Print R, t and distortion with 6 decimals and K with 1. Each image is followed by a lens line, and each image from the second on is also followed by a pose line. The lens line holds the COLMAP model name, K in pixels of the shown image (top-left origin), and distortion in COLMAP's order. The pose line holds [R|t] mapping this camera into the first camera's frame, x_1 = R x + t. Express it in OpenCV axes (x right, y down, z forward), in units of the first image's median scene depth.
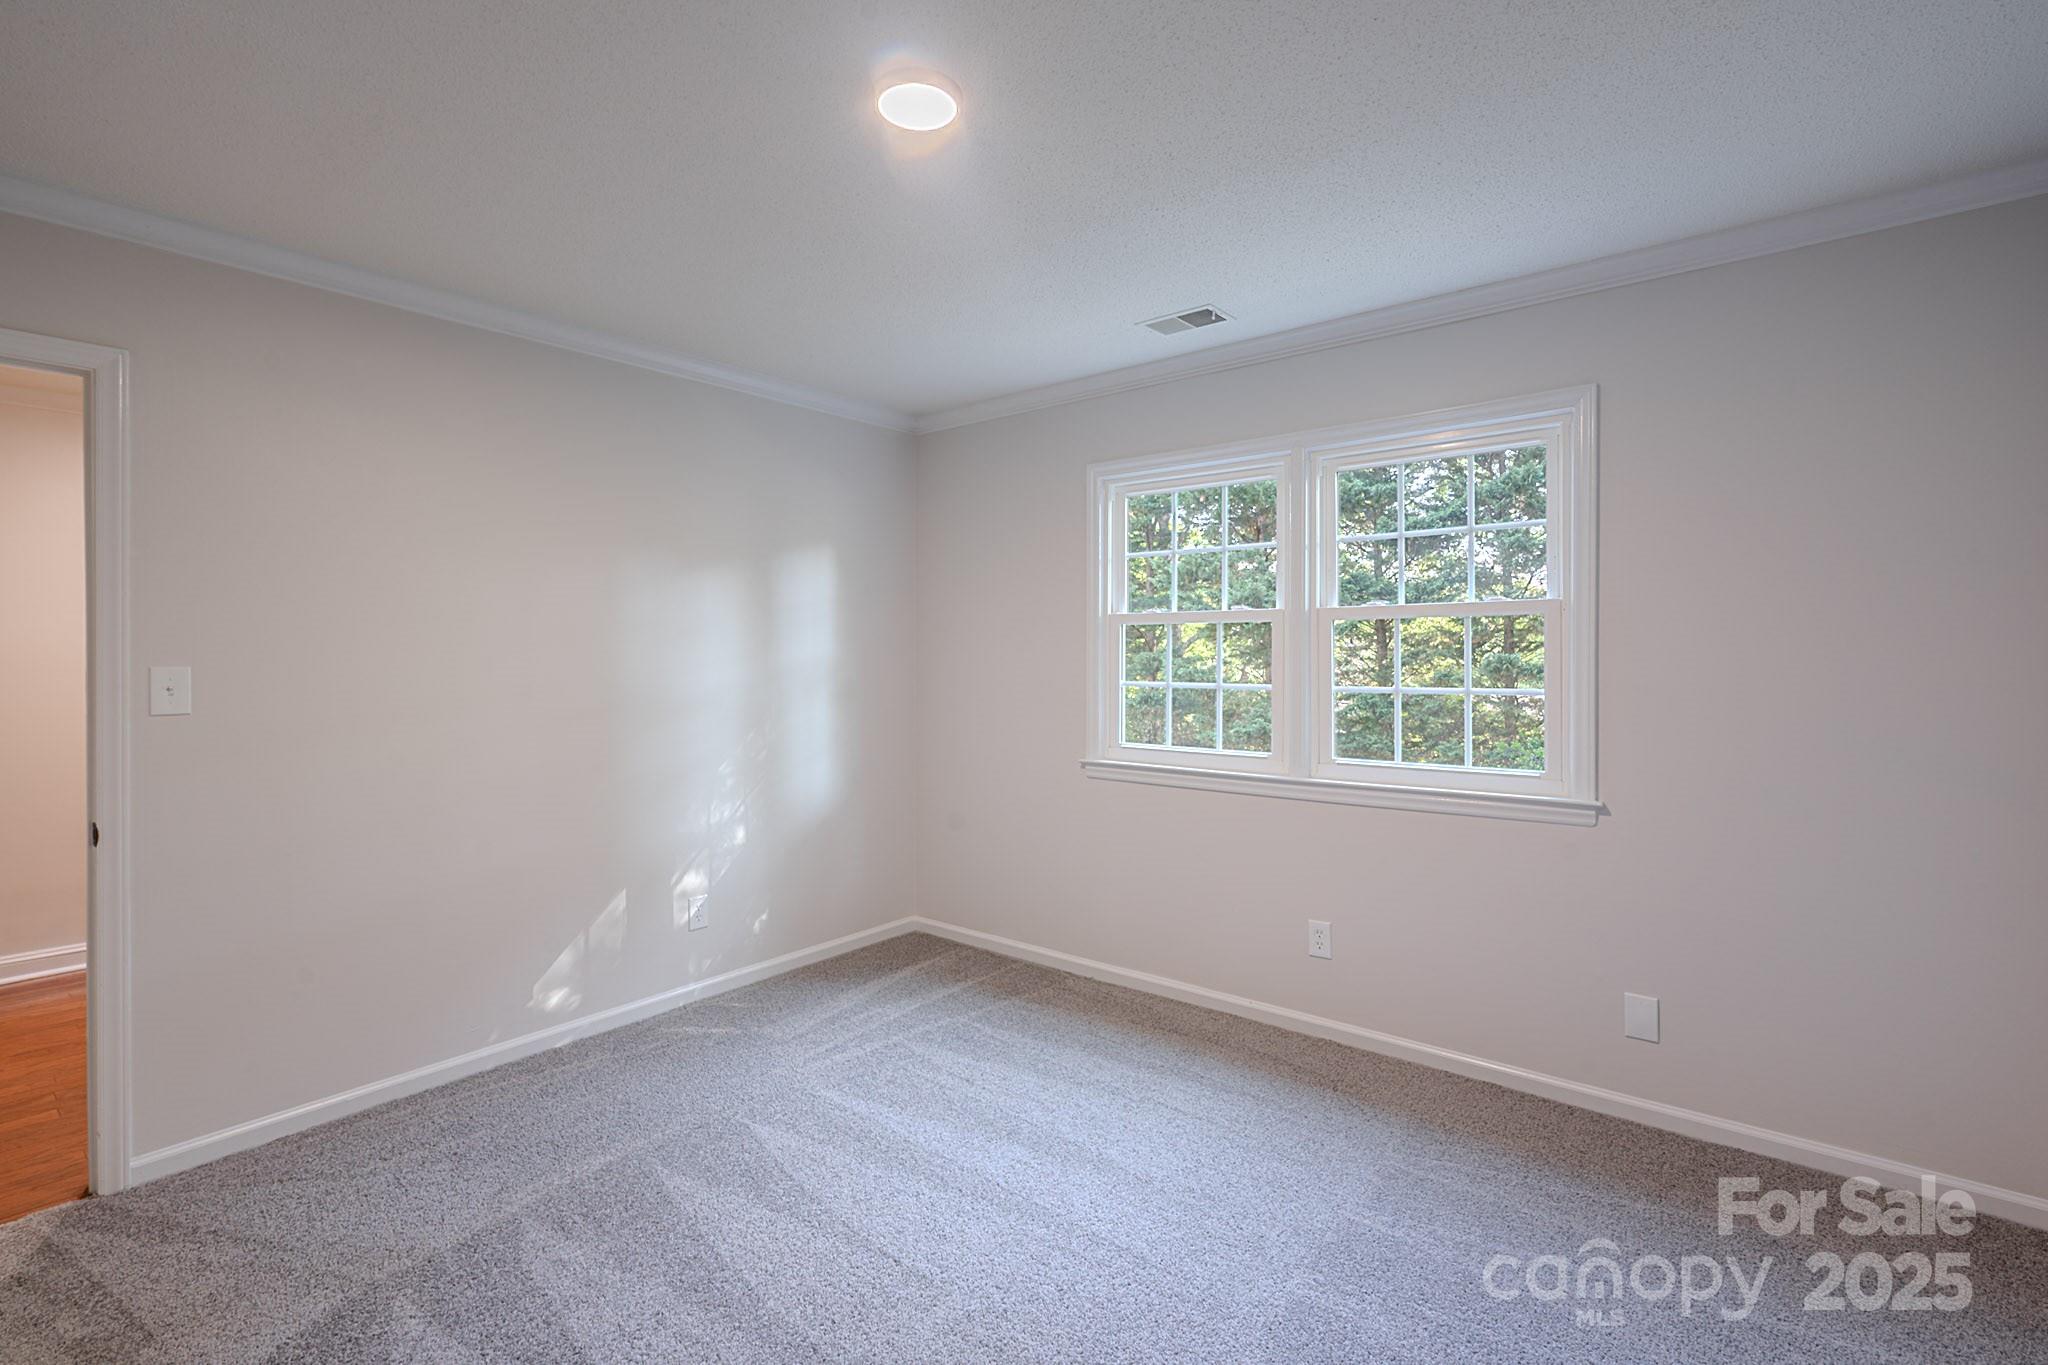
lens RADIAL K [[937.5, 0, 1013.8], [0, 937.5, 654.0], [0, 0, 1]] dist [-0.000293, 0.000808]
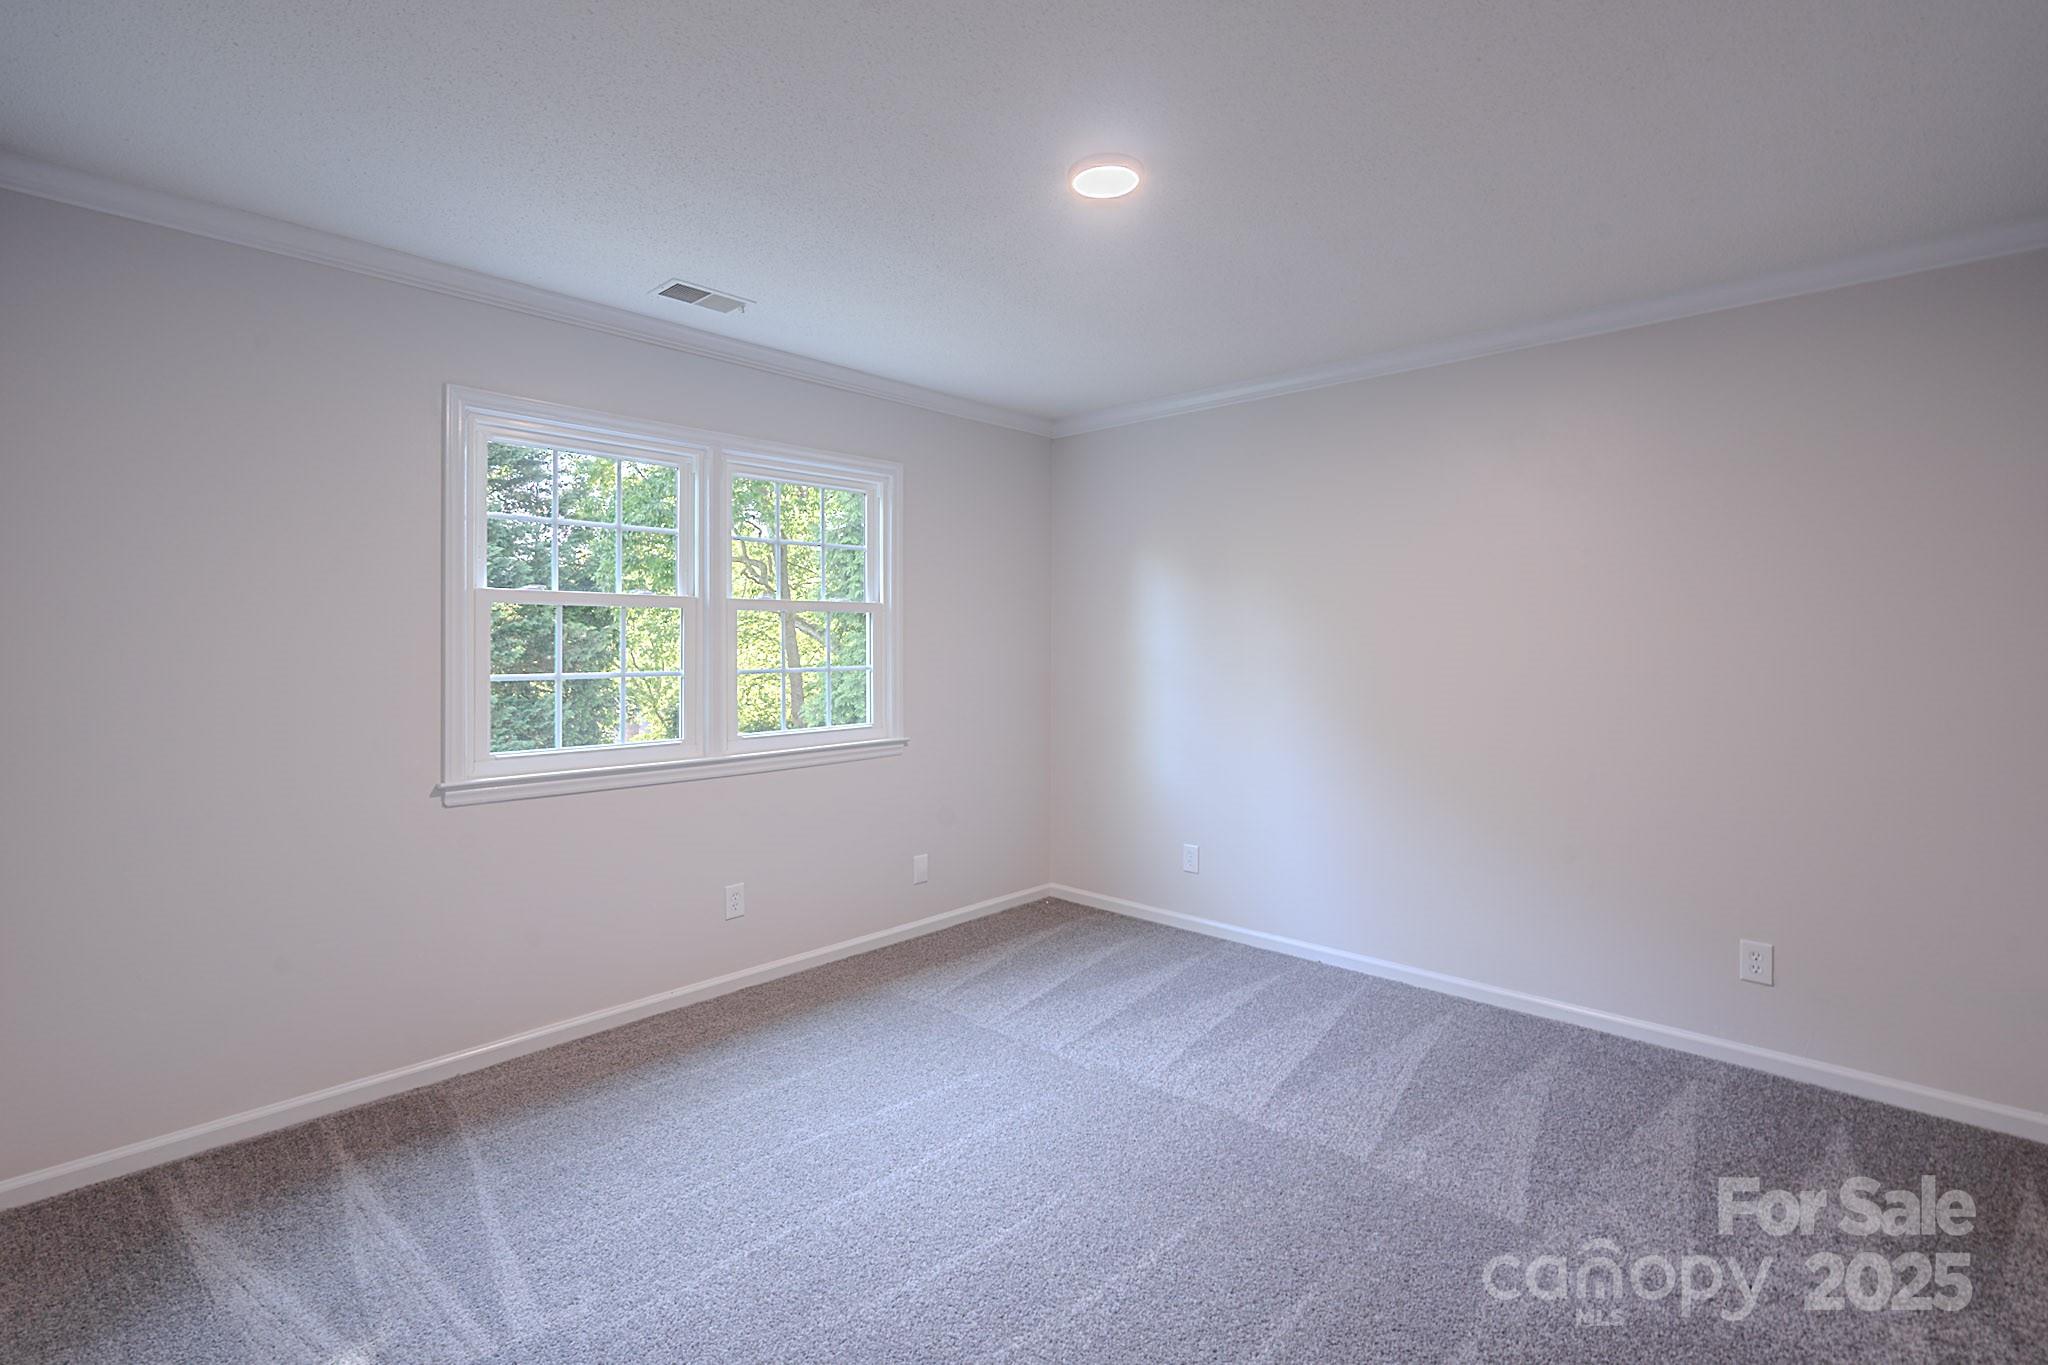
lens RADIAL K [[918.0, 0, 1022.2], [0, 918.0, 637.0], [0, 0, 1]] dist [0.000394, 0.000270]
pose [[0.071233, 0.004826, 0.997448, -0.795604], [-0.002392, 0.999986, -0.004667, -0.000181], [-0.997457, -0.002053, 0.071243, 0.650419]]
